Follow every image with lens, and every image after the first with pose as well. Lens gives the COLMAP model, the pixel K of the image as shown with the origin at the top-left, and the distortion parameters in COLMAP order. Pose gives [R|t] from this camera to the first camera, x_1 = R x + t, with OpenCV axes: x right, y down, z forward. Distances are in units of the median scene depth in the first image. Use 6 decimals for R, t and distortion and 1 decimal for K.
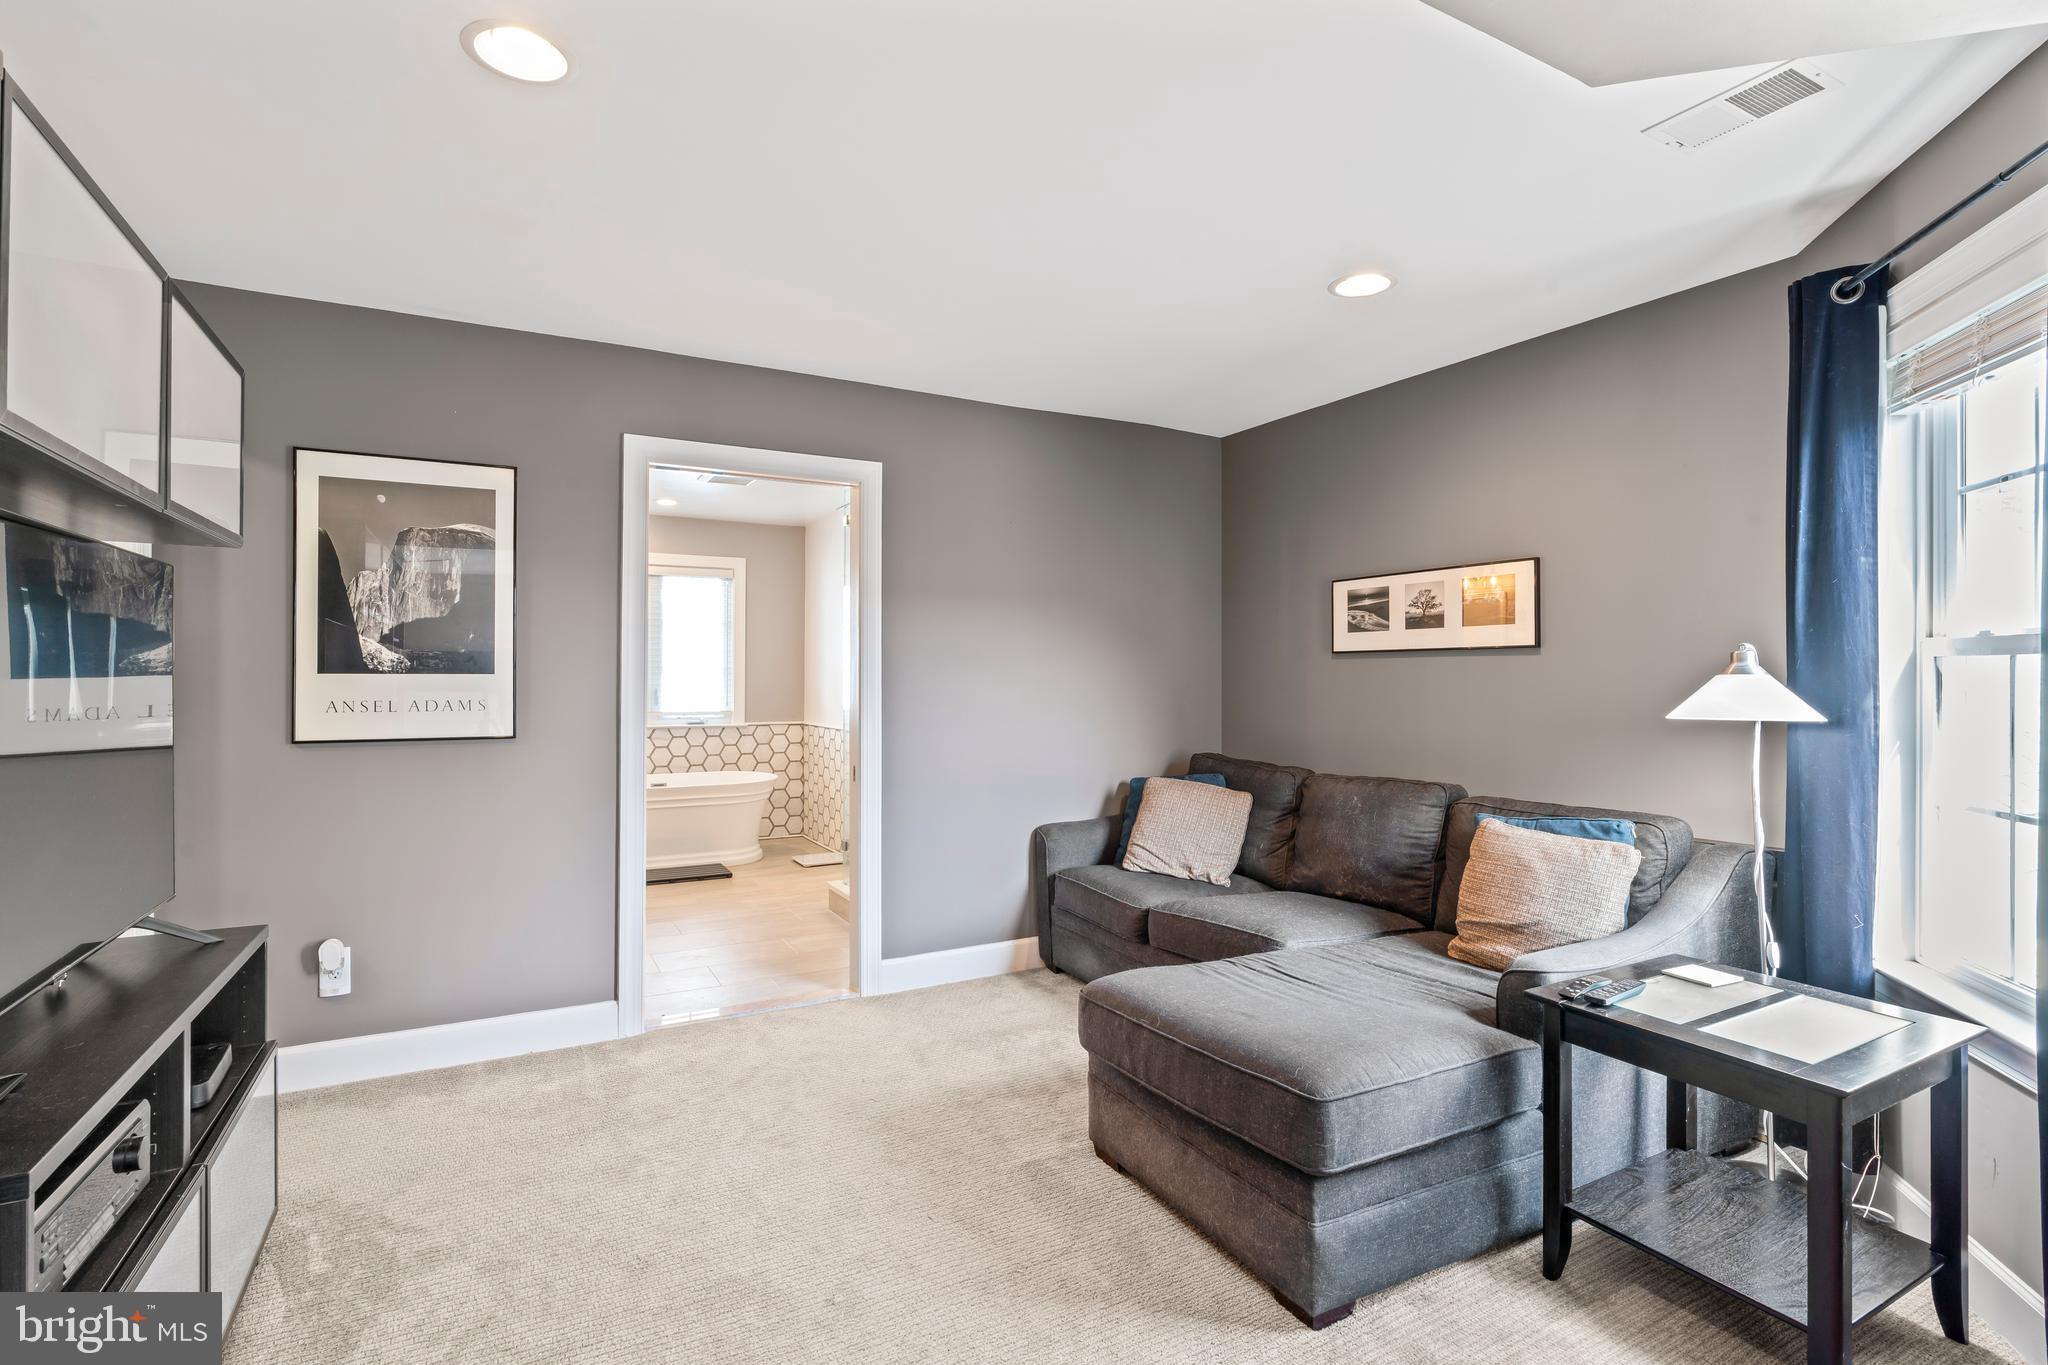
lens RADIAL K [[972.2, 0, 1020.9], [0, 972.2, 675.2], [0, 0, 1]] dist [-0.005343, -0.000908]
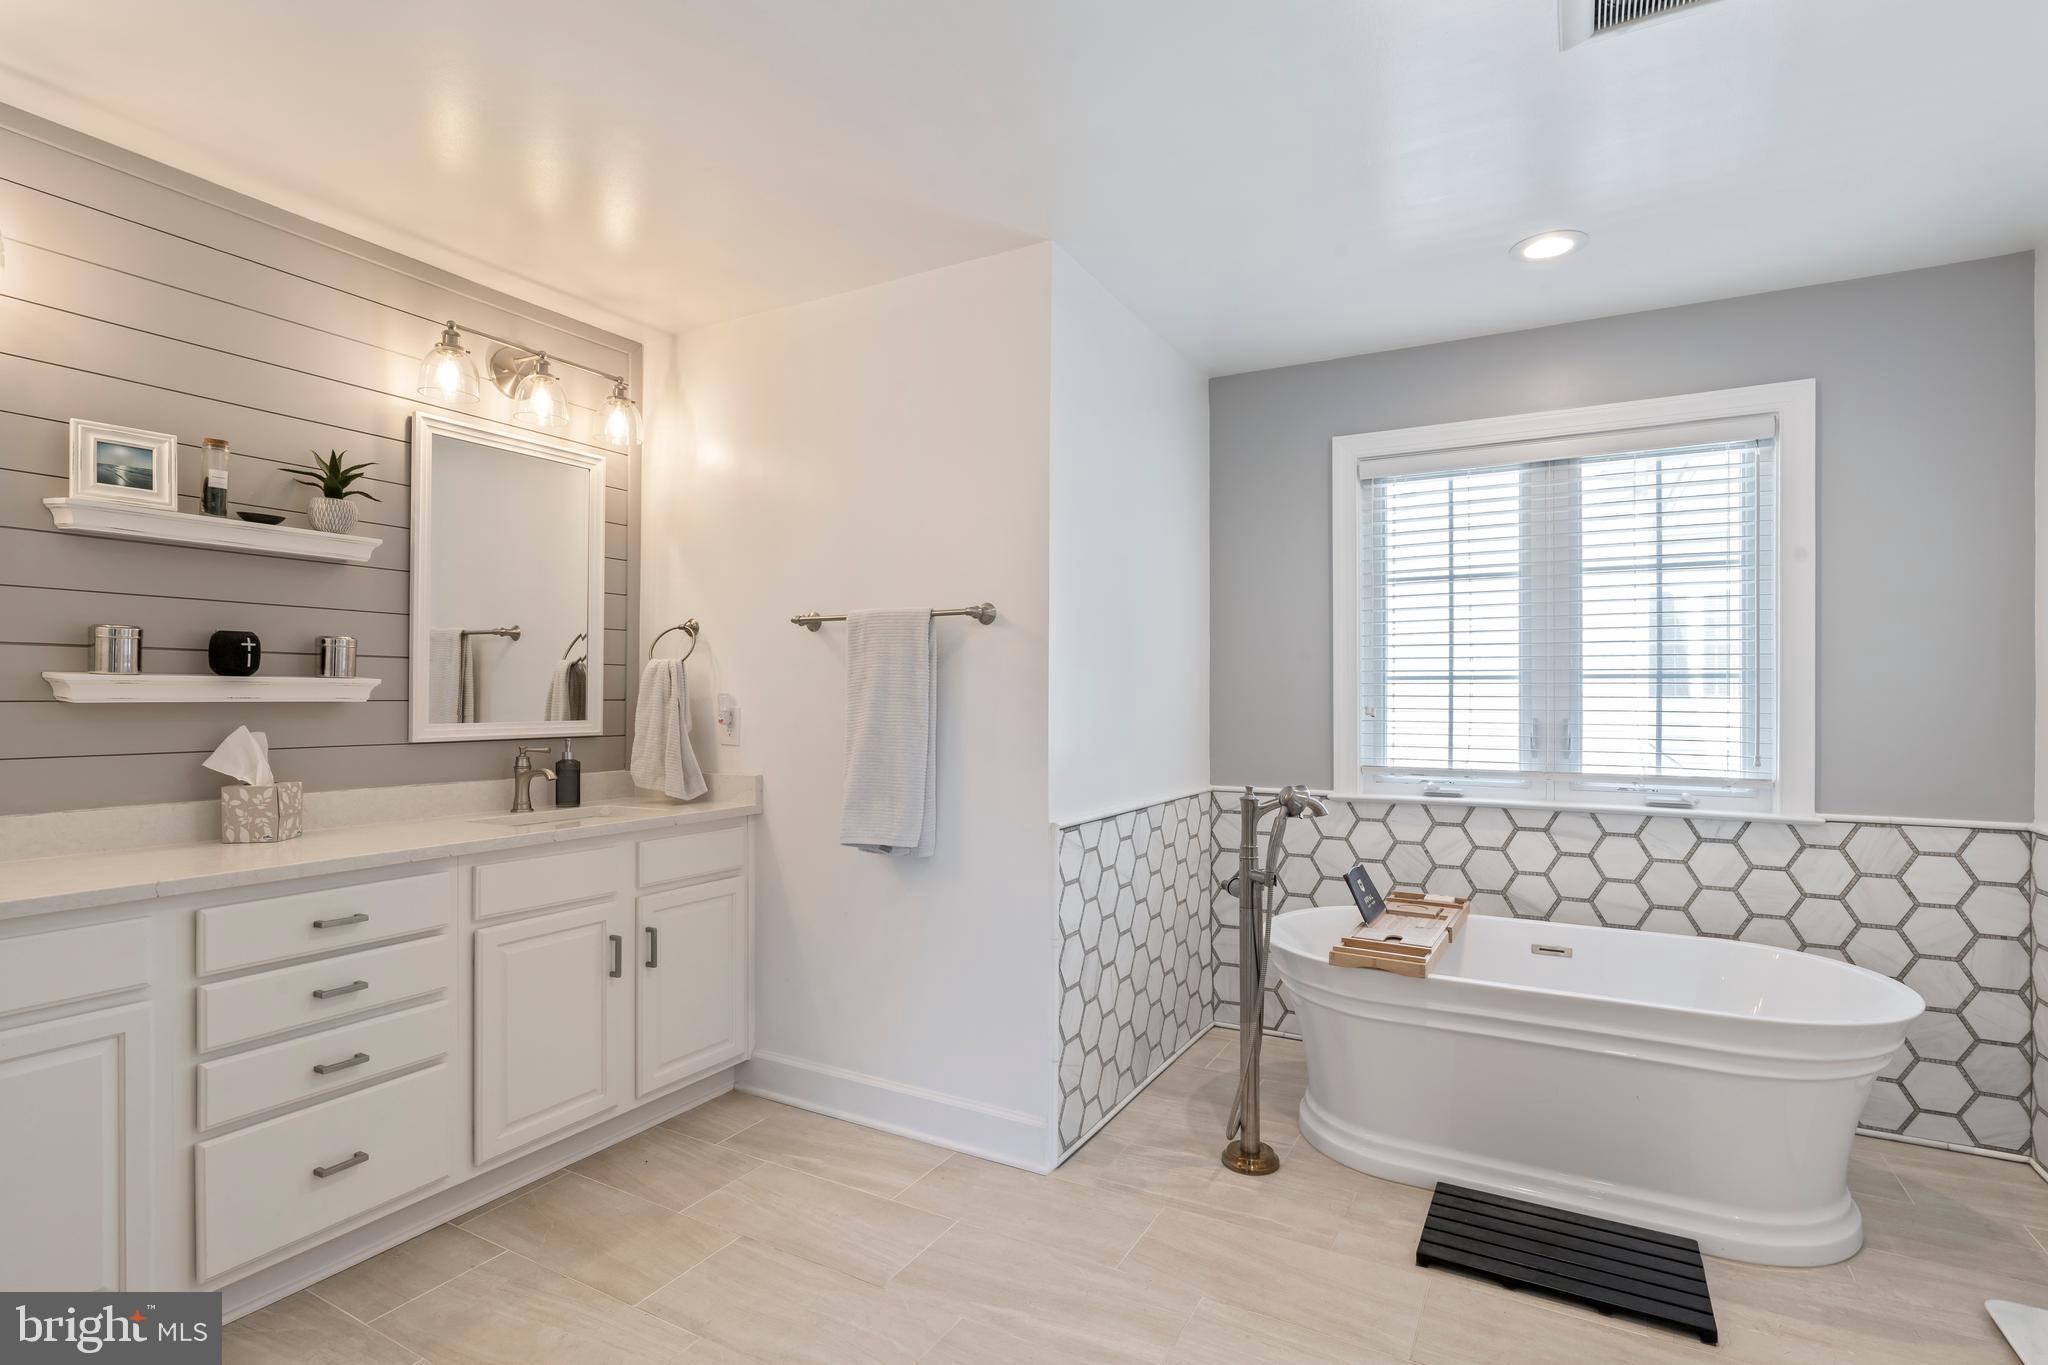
lens RADIAL K [[972.2, 0, 1025.7], [0, 972.2, 698.2], [0, 0, 1]] dist [-0.005343, -0.000908]
pose [[0.520392, -0.006355, -0.853904, -0.121385], [0.005888, 0.999975, -0.003853, 0.004047], [0.853907, -0.003023, 0.520416, 0.538041]]
